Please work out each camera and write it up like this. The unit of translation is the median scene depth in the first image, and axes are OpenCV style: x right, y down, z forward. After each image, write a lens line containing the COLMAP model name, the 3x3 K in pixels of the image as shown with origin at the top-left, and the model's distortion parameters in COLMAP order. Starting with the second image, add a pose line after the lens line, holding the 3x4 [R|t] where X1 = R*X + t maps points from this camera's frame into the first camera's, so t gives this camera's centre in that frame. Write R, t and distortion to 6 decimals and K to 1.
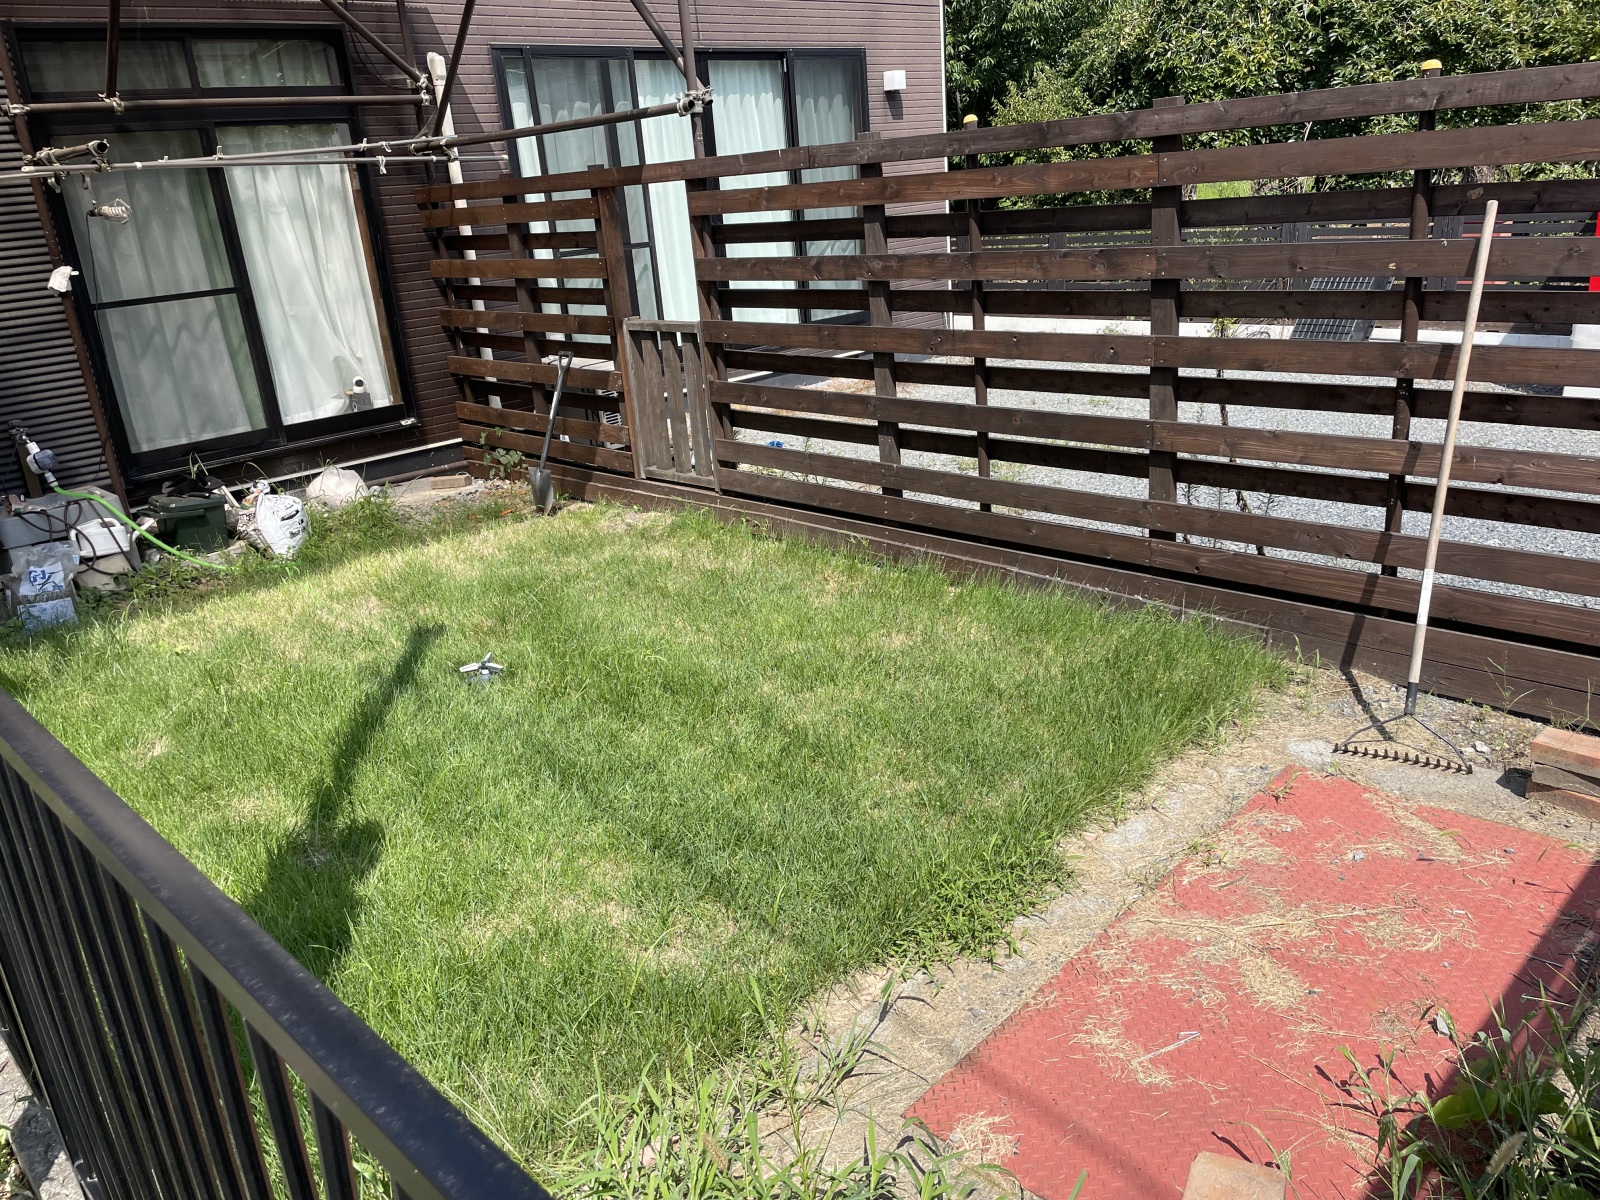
lens RADIAL K [[1207.6, 0, 800.2], [0, 1207.6, 611.5], [0, 0, 1]] dist [0.097837, -0.127803]
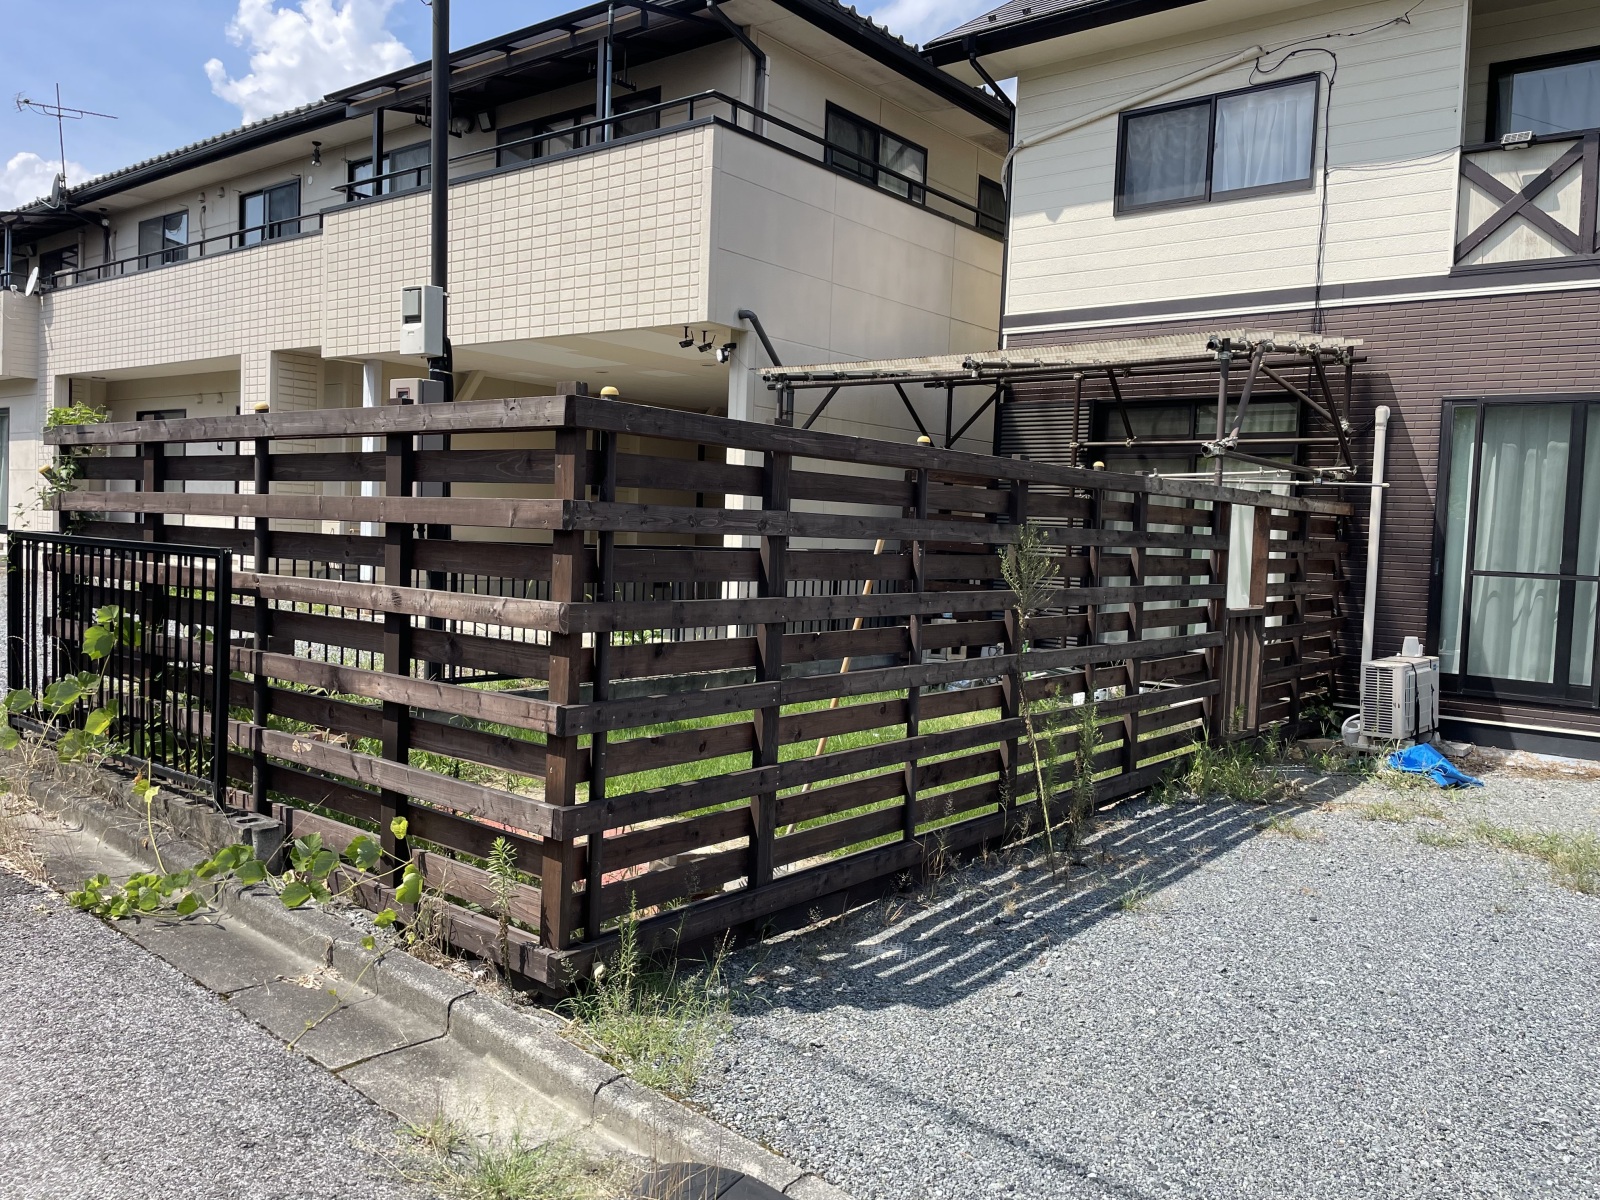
lens RADIAL K [[1207.6, 0, 807.0], [0, 1207.6, 583.9], [0, 0, 1]] dist [0.097837, -0.127803]
pose [[0.109125, 0.128266, -0.985718, 0.913566], [-0.378903, 0.922139, 0.078046, -0.164105], [0.918980, 0.364975, 0.149229, 0.342847]]
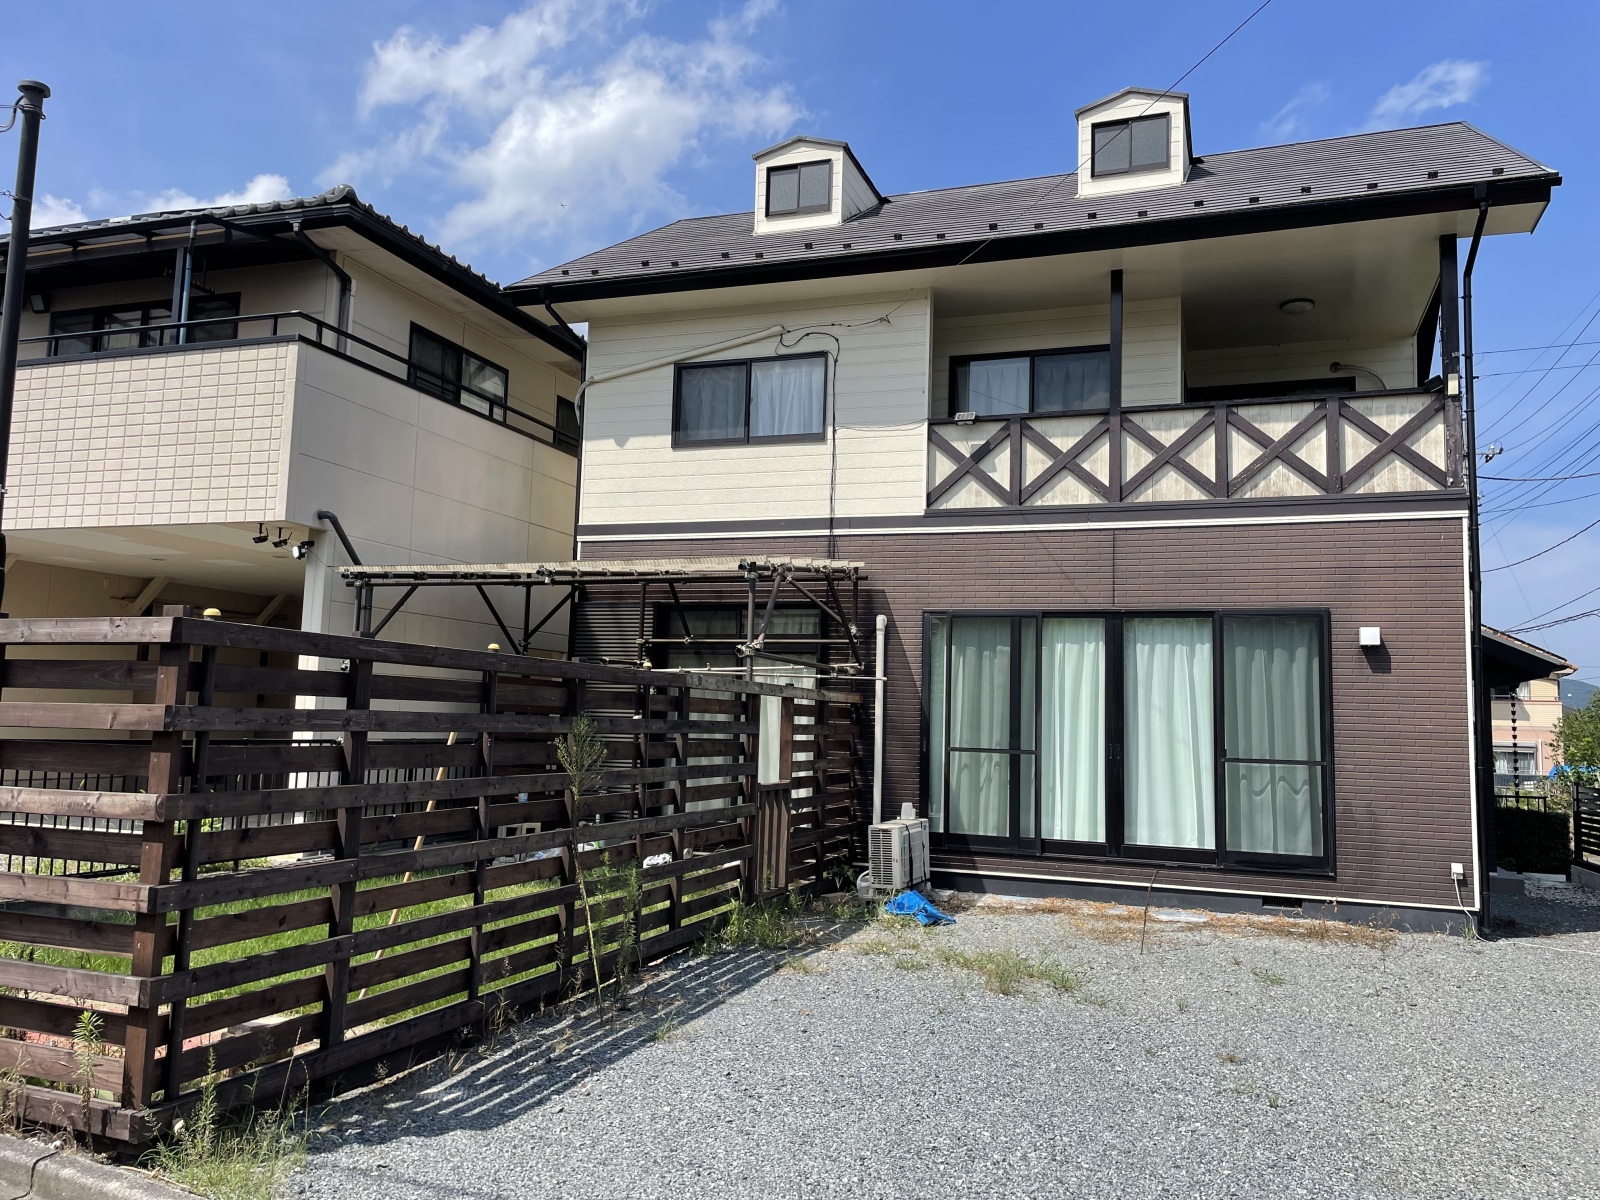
lens RADIAL K [[1207.6, 0, 819.0], [0, 1207.6, 589.4], [0, 0, 1]] dist [0.097837, -0.127803]
pose [[0.437955, -0.009987, -0.898942, 1.067181], [-0.360431, 0.914103, -0.185754, -0.173043], [0.823581, 0.405358, 0.396736, 0.315824]]
